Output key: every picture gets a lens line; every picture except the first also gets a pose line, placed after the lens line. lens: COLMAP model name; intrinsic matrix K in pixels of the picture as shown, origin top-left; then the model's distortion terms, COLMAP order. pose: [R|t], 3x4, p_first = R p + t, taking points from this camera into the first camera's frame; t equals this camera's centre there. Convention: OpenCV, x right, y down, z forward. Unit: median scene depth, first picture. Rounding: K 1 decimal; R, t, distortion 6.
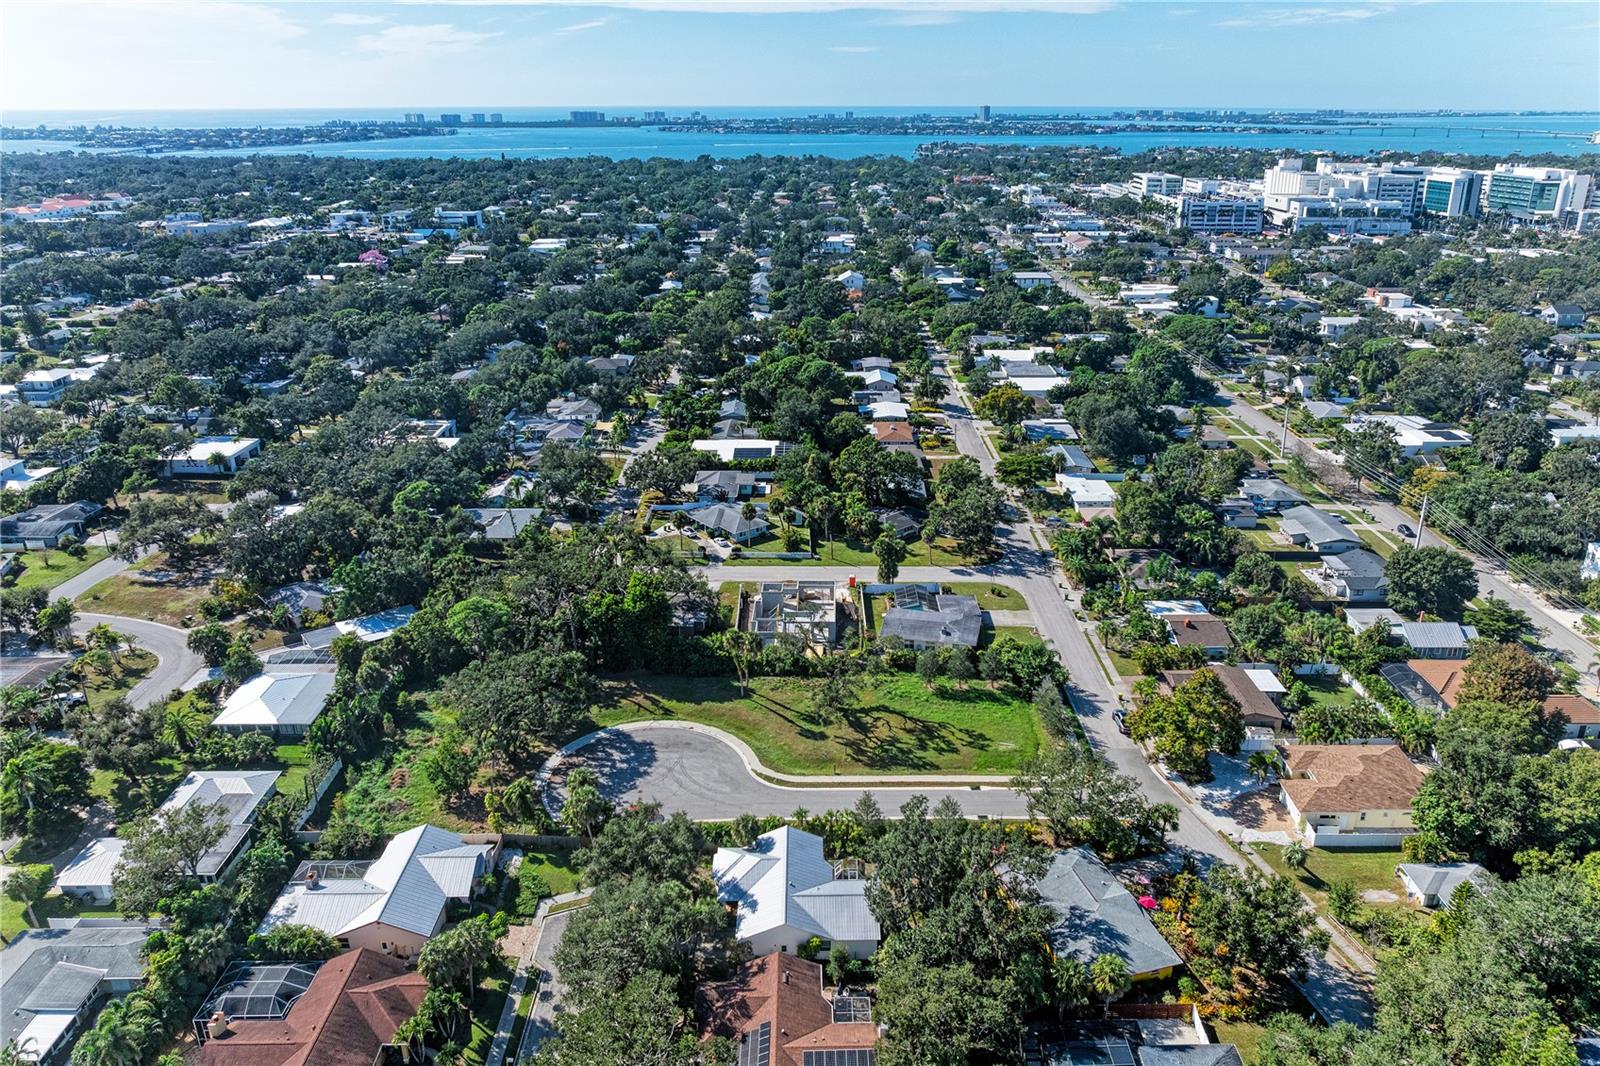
lens RADIAL K [[1112.3, 0, 830.1], [0, 1112.3, 506.9], [0, 0, 1]] dist [-0.033607, 0.015122]
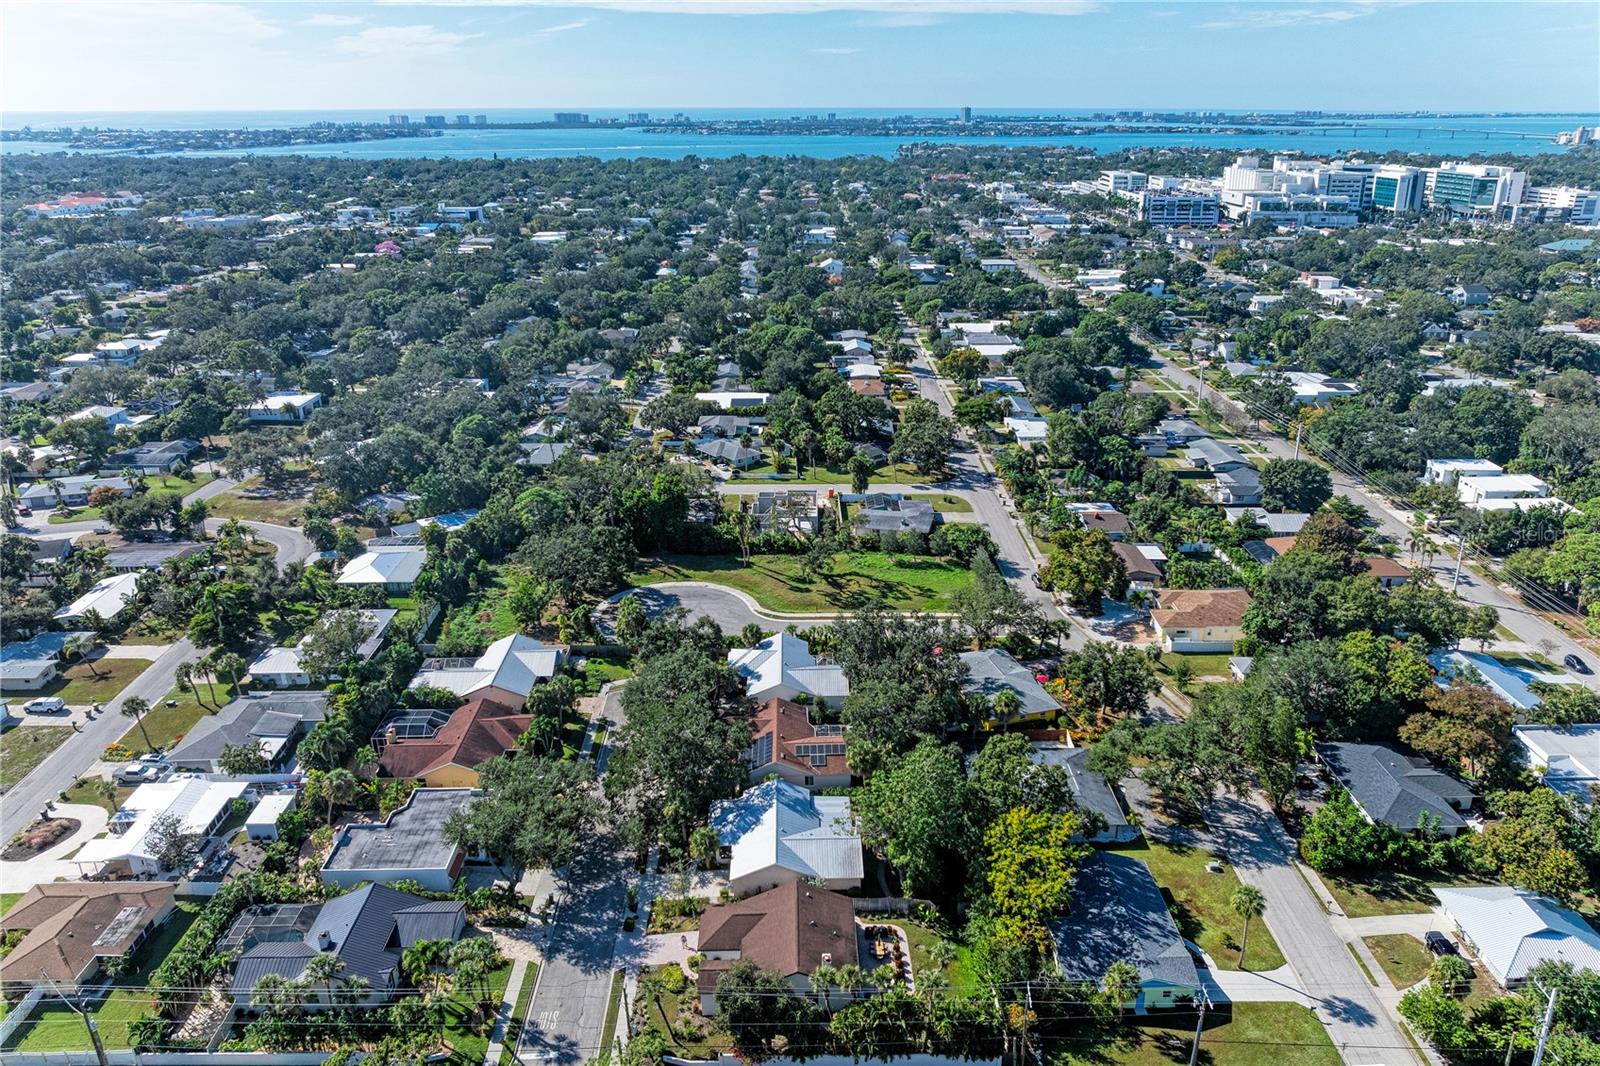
lens RADIAL K [[1112.3, 0, 831.8], [0, 1112.3, 519.5], [0, 0, 1]] dist [-0.033607, 0.015122]
pose [[0.999870, -0.005548, 0.015122, 0.001646], [0.005415, 0.999947, 0.008793, 0.079558], [-0.015170, -0.008710, 0.999847, -0.213512]]
